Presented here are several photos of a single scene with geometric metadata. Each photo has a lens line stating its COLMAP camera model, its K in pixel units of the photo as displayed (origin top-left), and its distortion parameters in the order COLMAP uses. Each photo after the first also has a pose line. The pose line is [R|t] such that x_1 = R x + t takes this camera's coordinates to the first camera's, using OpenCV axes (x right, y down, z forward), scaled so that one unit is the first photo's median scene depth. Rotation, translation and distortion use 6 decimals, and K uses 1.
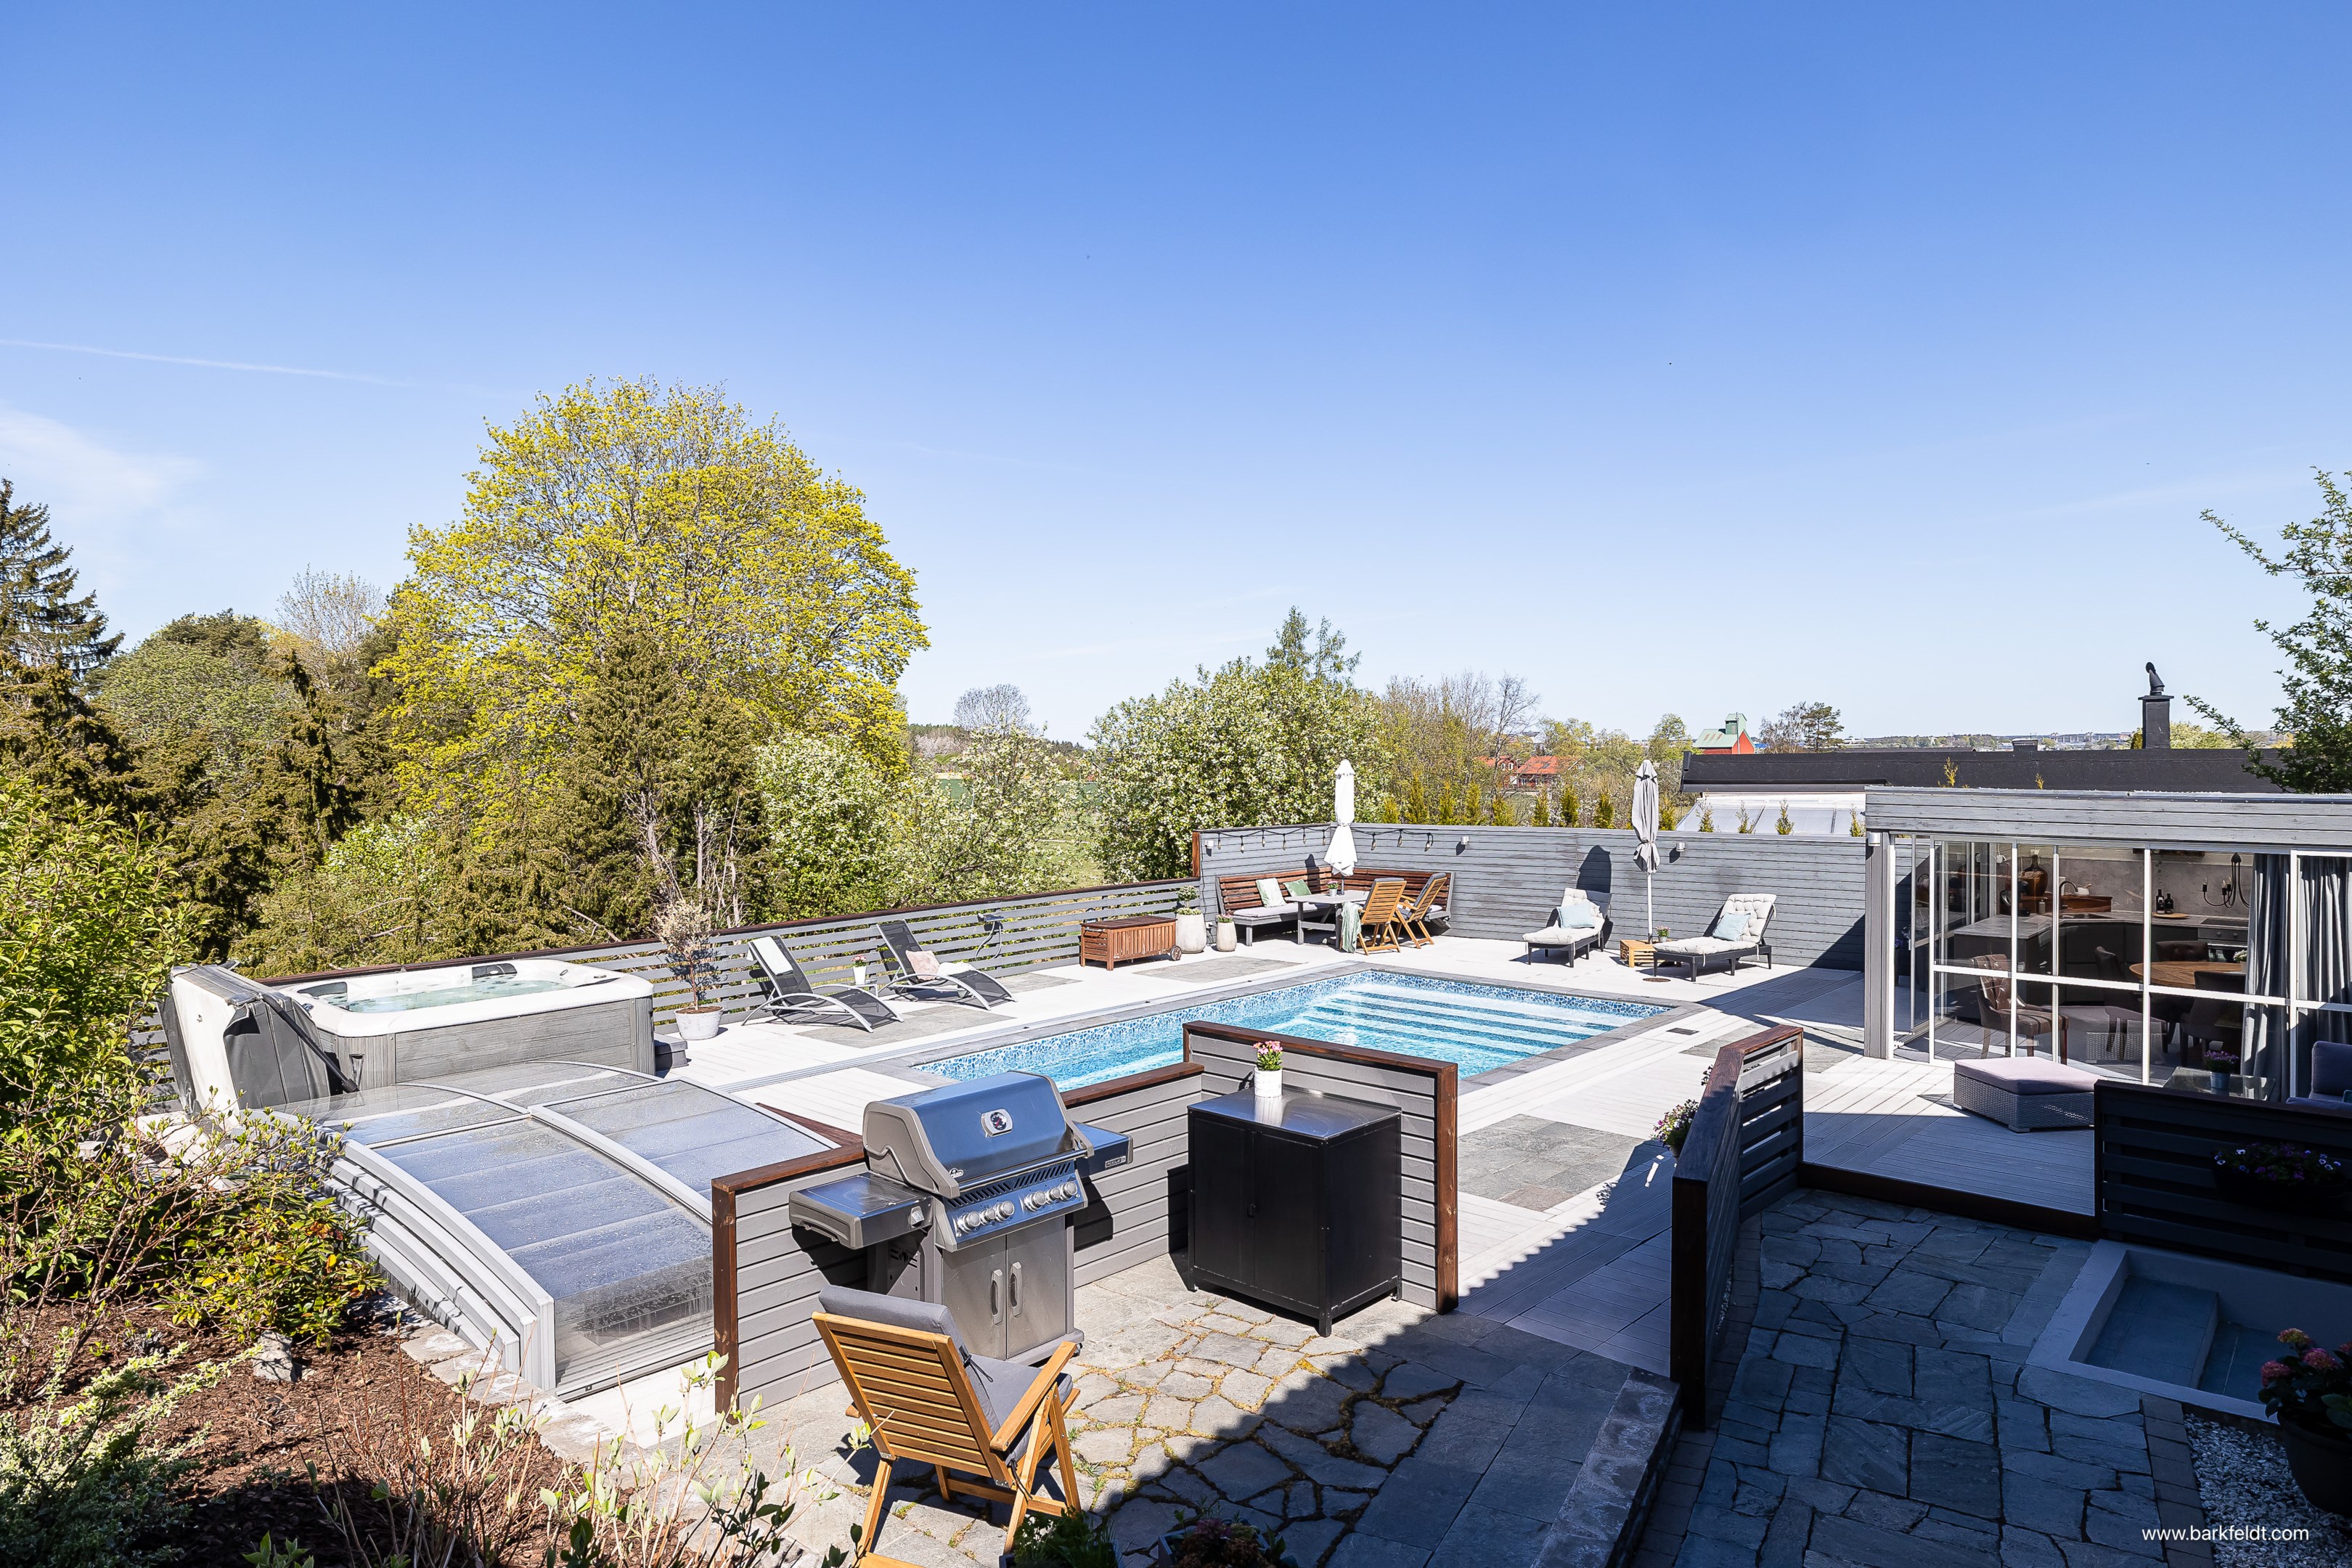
lens RADIAL K [[1411.0, 0, 1182.8], [0, 1411.0, 784.8], [0, 0, 1]] dist [-0.002734, -0.001989]
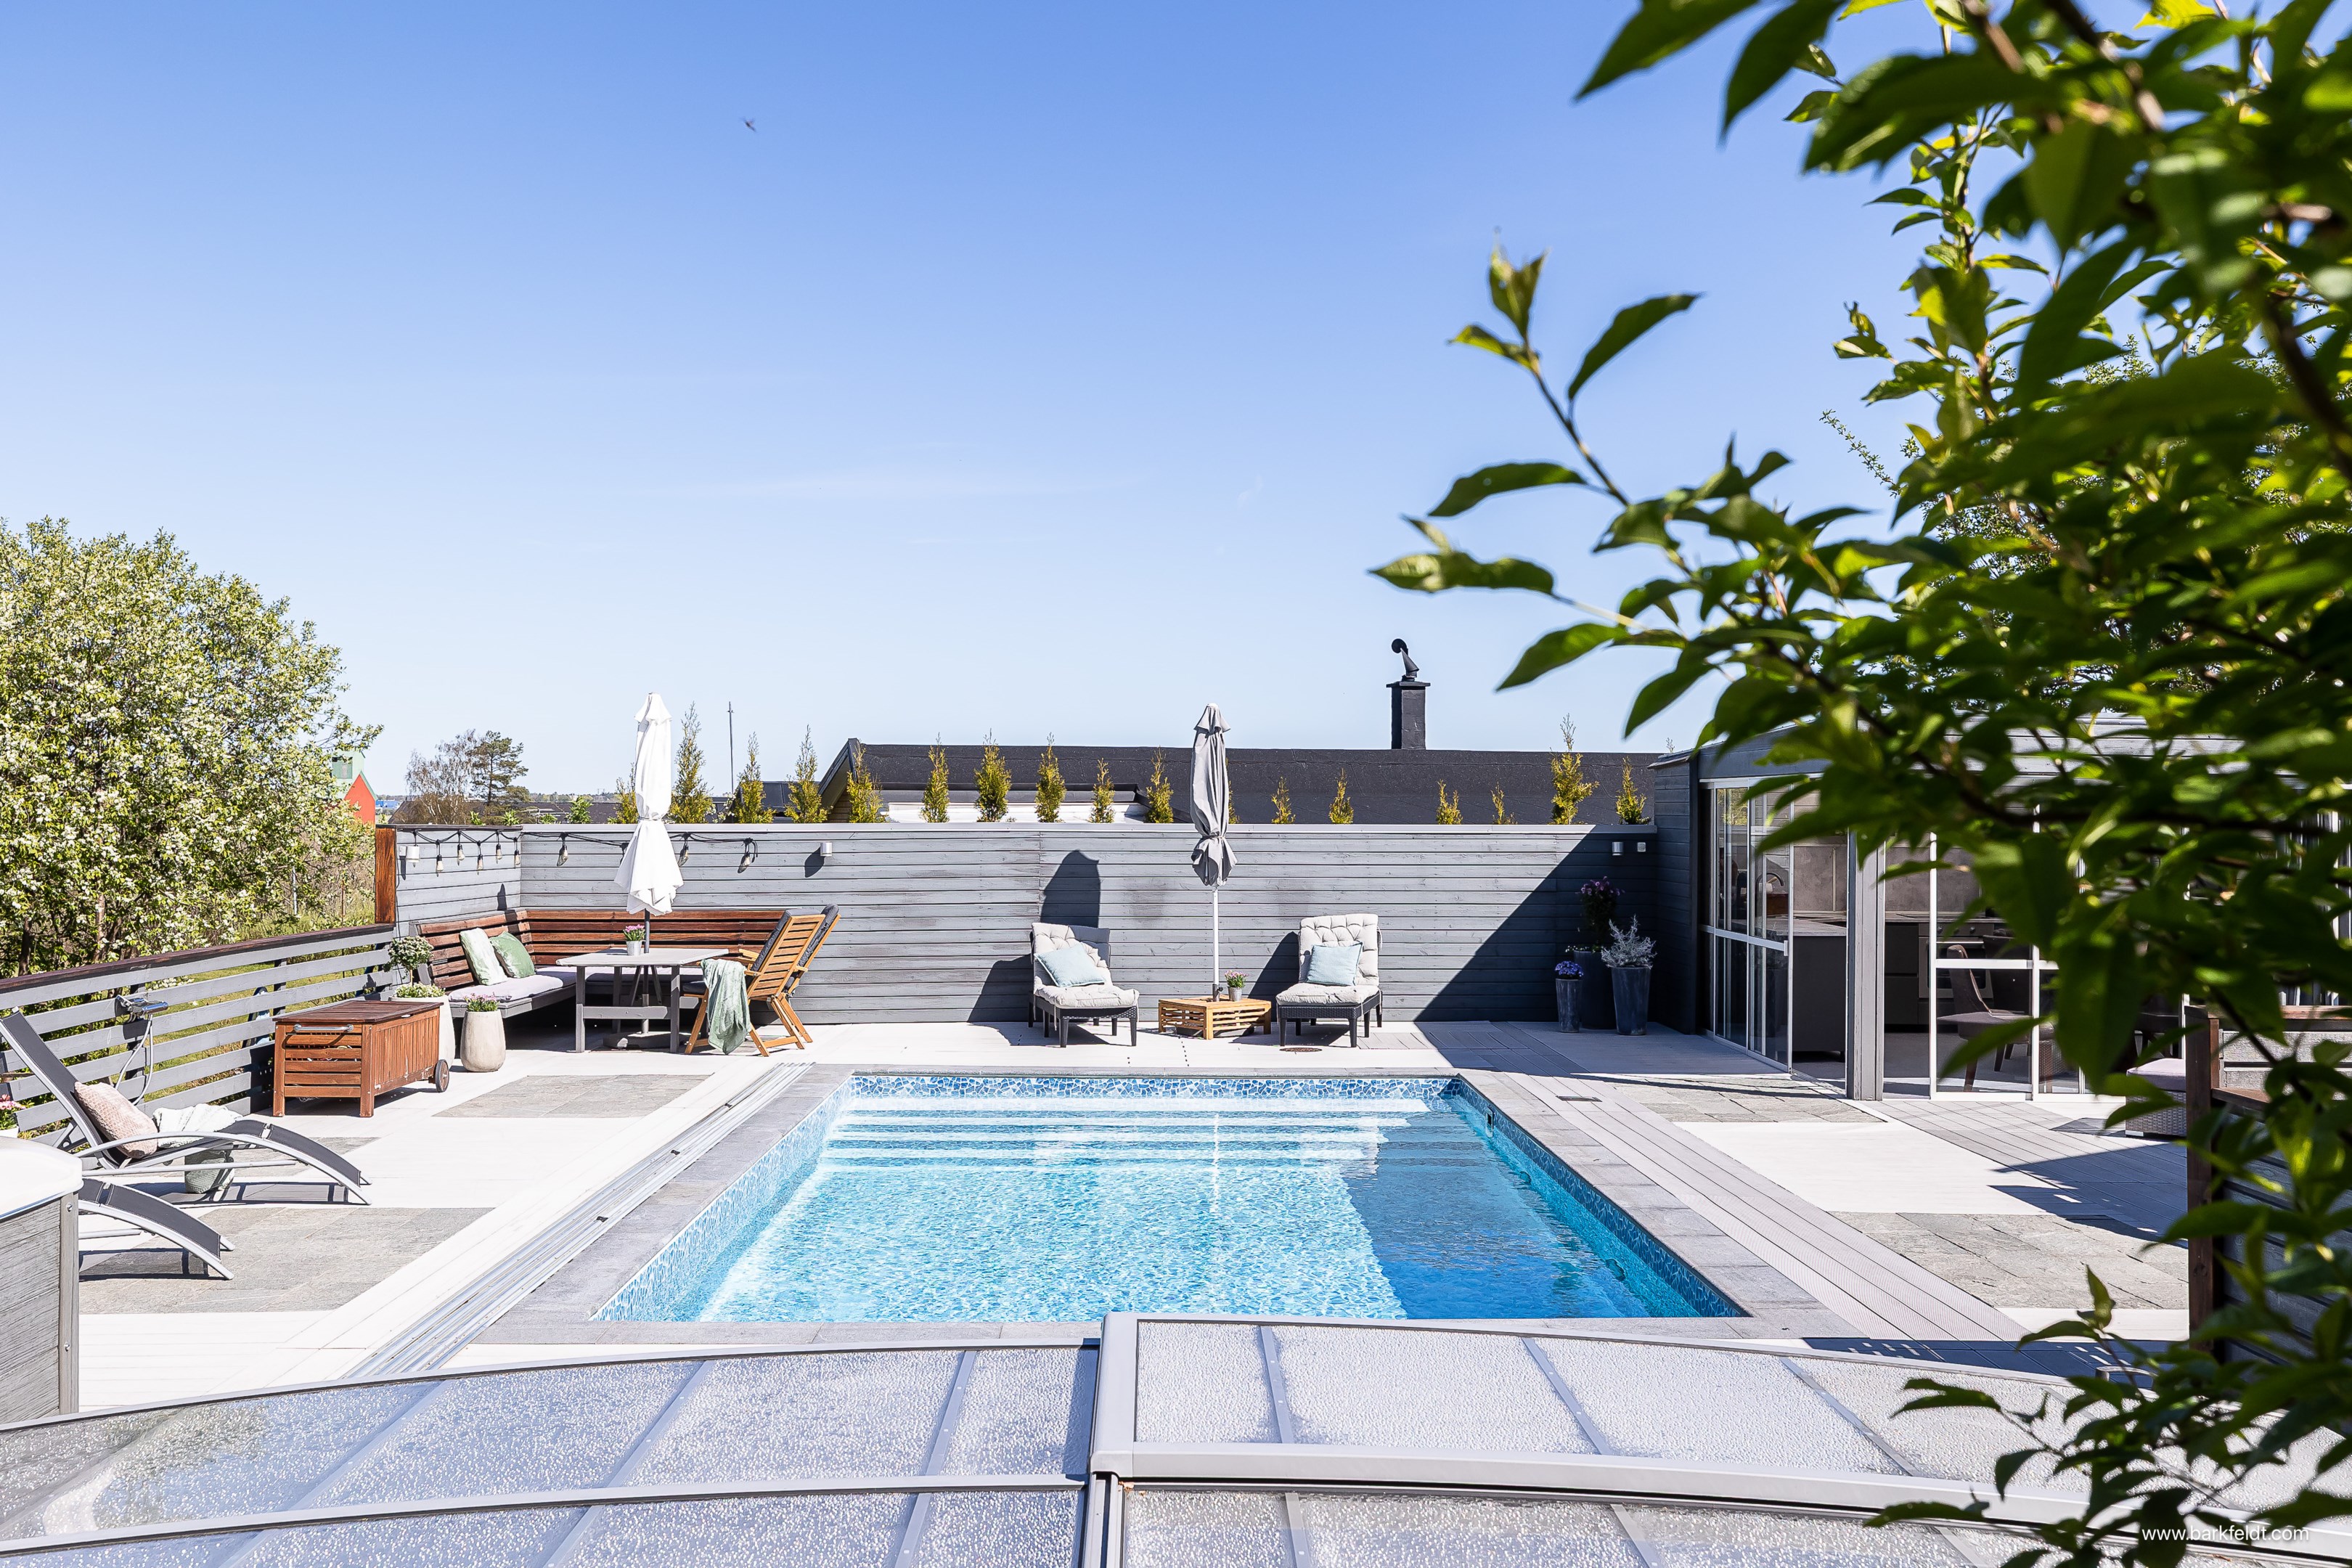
lens RADIAL K [[2208.9, 0, 1178.1], [0, 2208.9, 788.0], [0, 0, 1]] dist [0.004485, 0.000000]
pose [[0.719439, 0.020184, 0.694263, -0.360916], [0.005204, 0.999393, -0.034447, 0.053837], [-0.694536, 0.028395, 0.718897, 0.319766]]
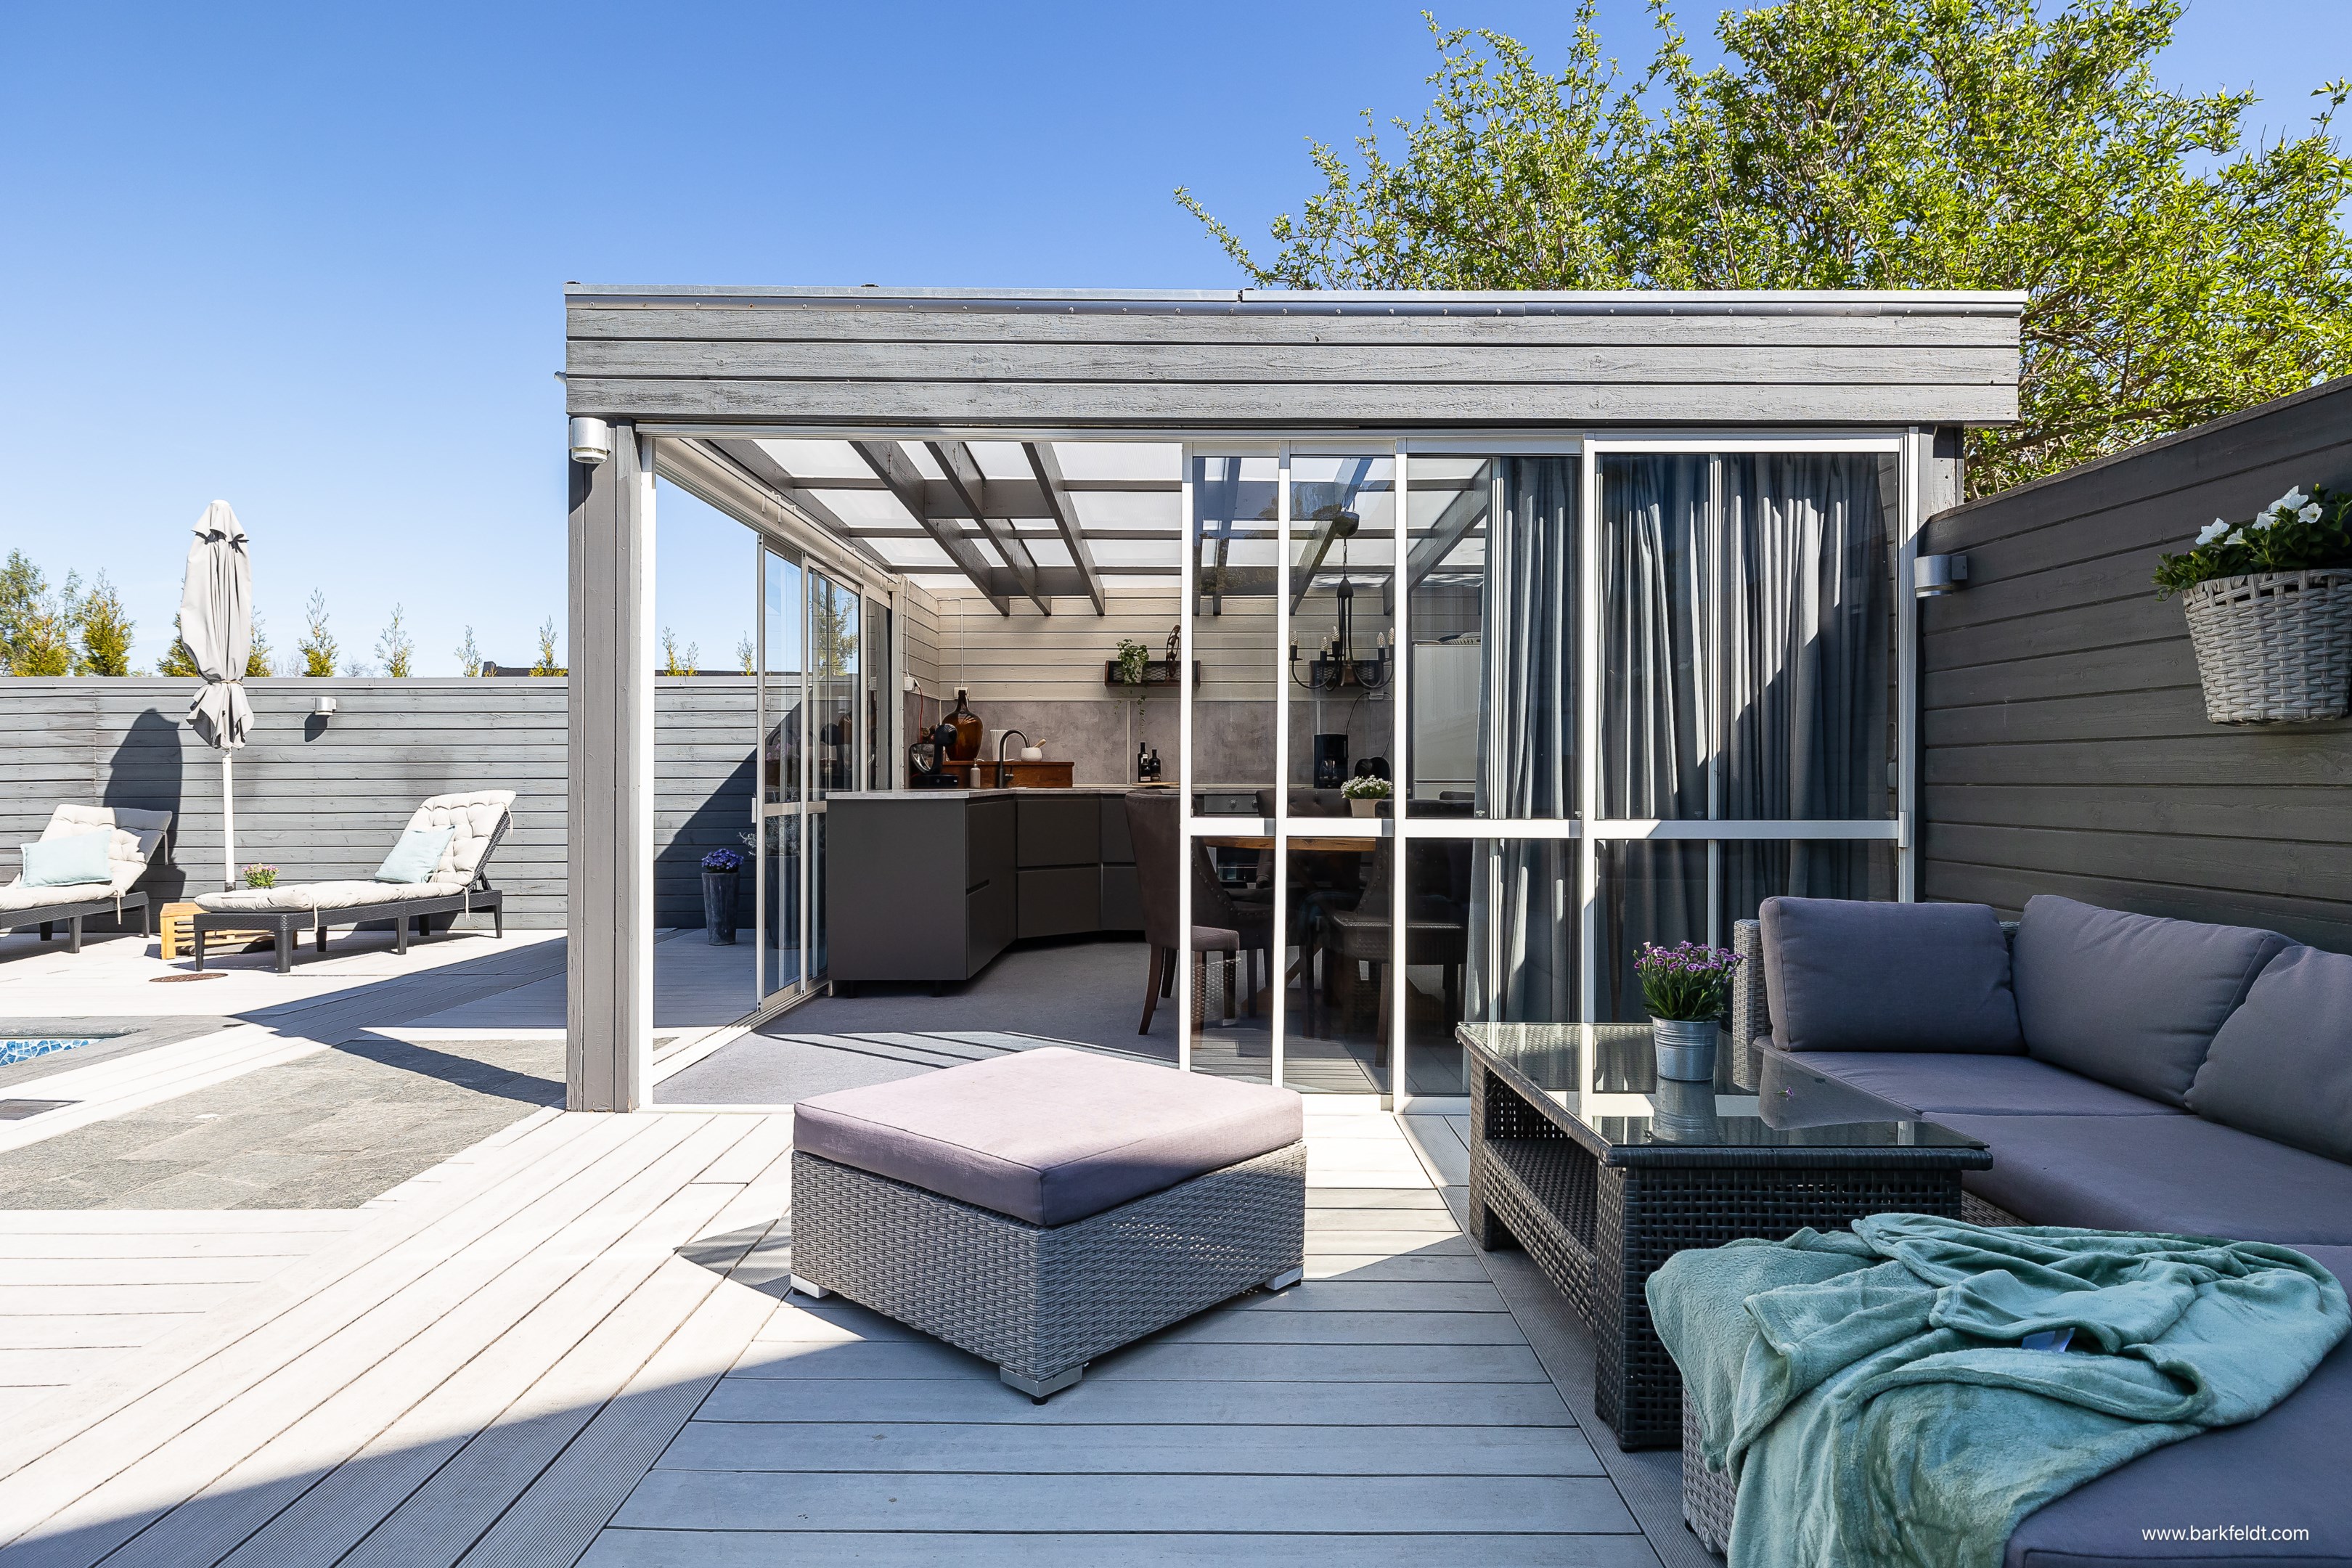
lens RADIAL K [[1363.5, 0, 1190.4], [0, 1363.5, 776.9], [0, 0, 1]] dist [-0.002001, 0.000225]
pose [[0.735159, 0.010648, 0.677811, 0.265741], [0.011955, 0.999517, -0.028668, 0.089624], [-0.677790, 0.029179, 0.734677, 0.472935]]
